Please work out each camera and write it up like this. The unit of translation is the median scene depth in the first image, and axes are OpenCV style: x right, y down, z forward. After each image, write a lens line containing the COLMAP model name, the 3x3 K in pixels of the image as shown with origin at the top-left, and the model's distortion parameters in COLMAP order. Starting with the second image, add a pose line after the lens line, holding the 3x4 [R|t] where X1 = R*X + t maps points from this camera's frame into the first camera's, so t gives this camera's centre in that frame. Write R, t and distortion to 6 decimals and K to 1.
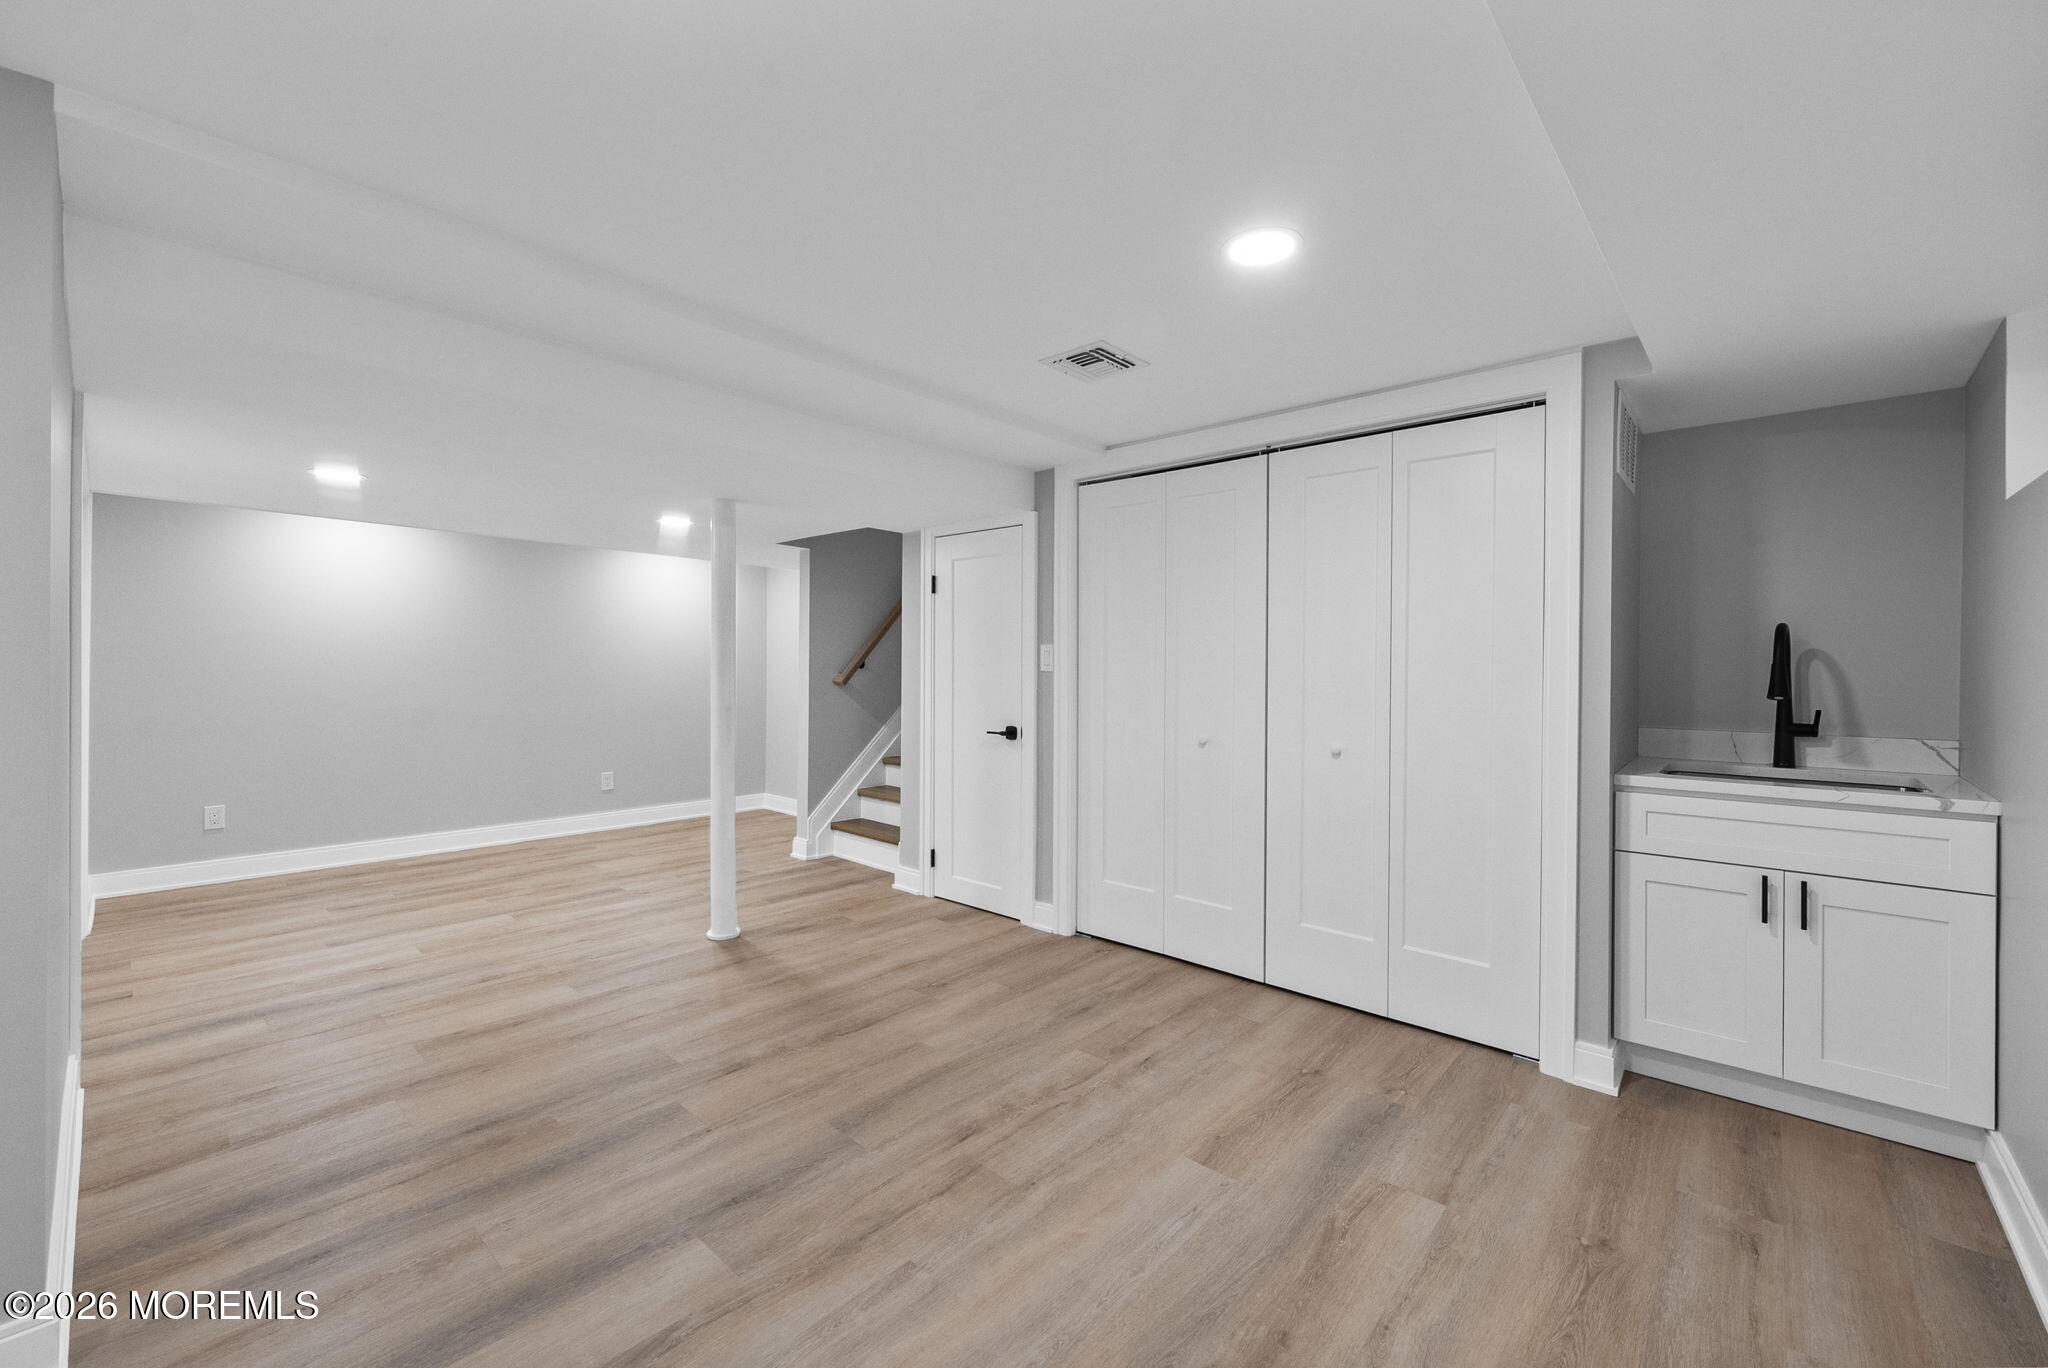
lens RADIAL K [[832.6, 0, 1035.1], [0, 832.6, 674.1], [0, 0, 1]] dist [-0.008473, 0.001582]
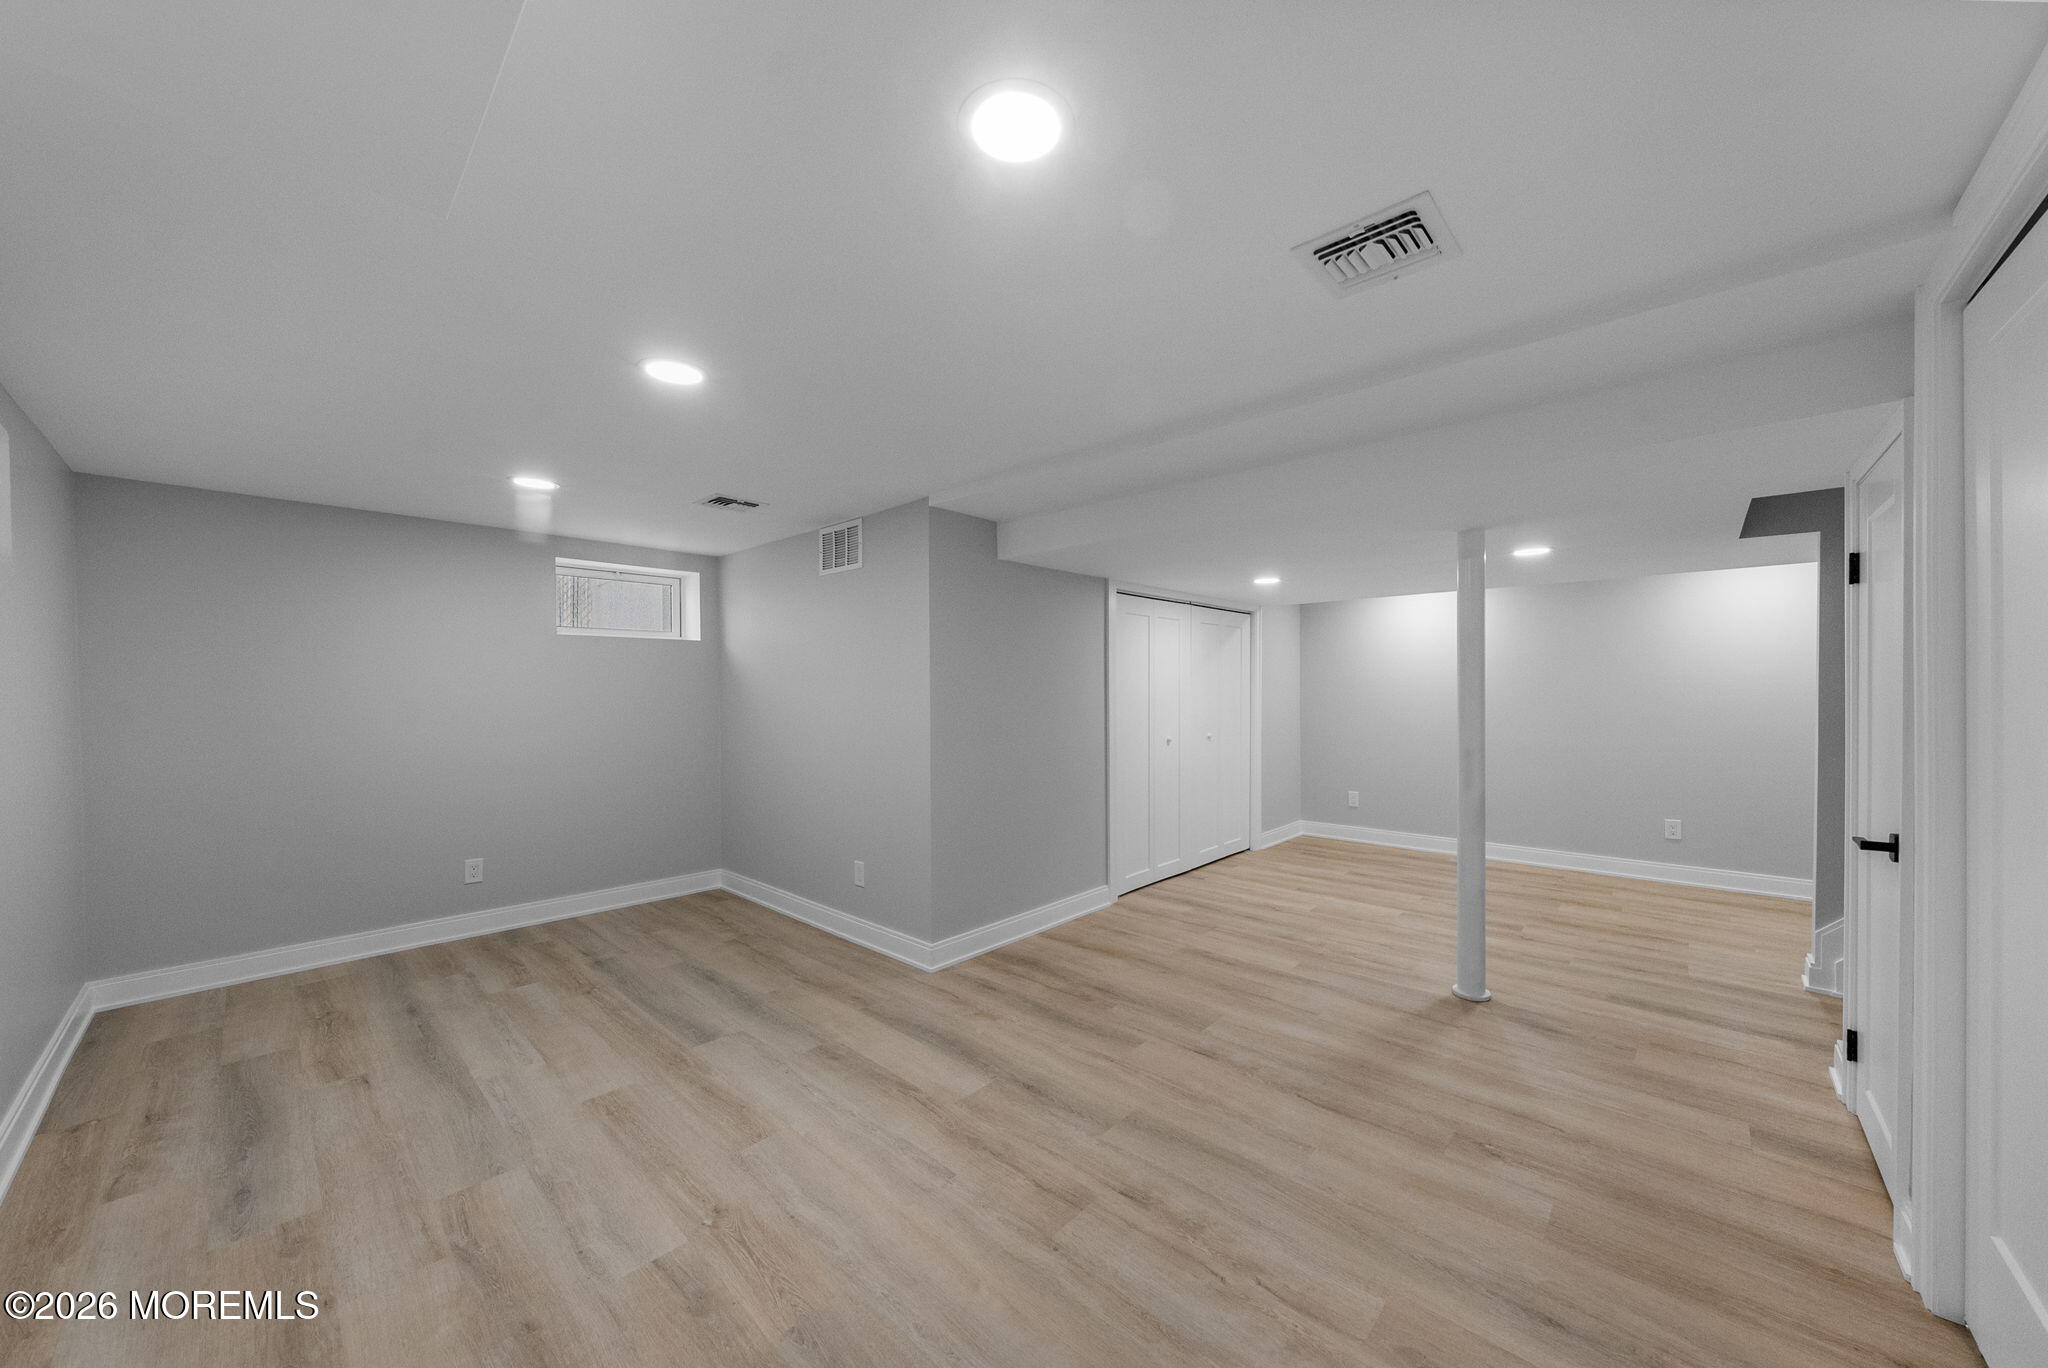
lens RADIAL K [[722.6, 0, 1038.7], [0, 722.6, 690.7], [0, 0, 1]] dist [-0.003642, -0.000008]
pose [[-0.017285, -0.007307, -0.999824, 0.586091], [-0.003127, 0.999969, -0.007254, -0.028360], [0.999846, 0.003001, -0.017307, 0.679005]]
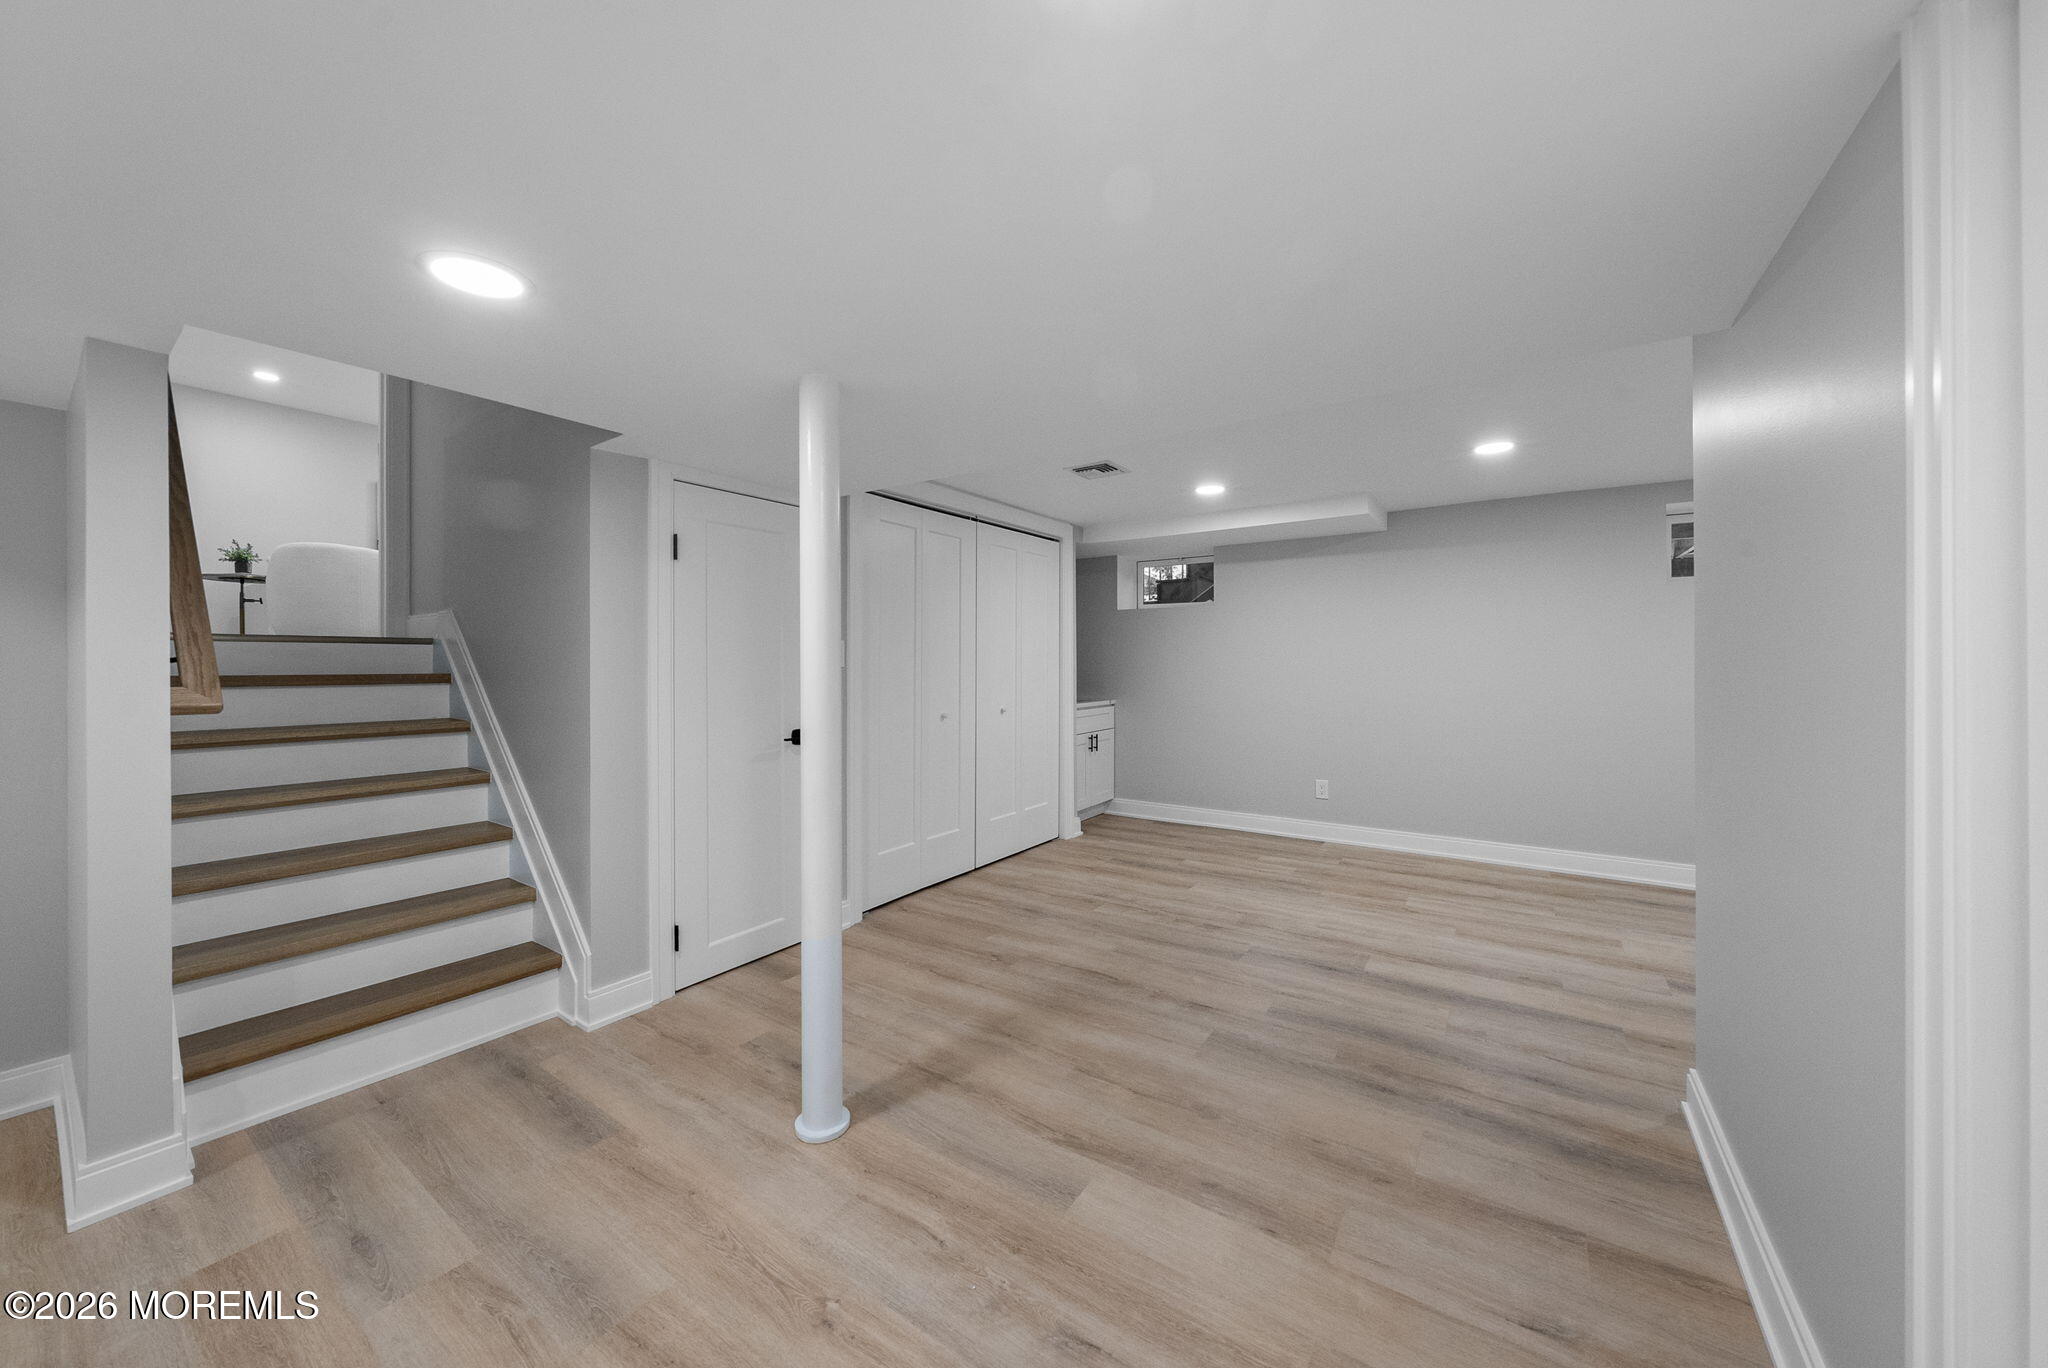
lens RADIAL K [[722.6, 0, 1040.3], [0, 722.6, 662.3], [0, 0, 1]] dist [-0.003642, -0.000008]
pose [[-0.142169, -0.009802, 0.989794, -1.163555], [0.008924, 0.999898, 0.011184, -0.021536], [-0.989802, 0.010423, -0.142067, 1.189257]]
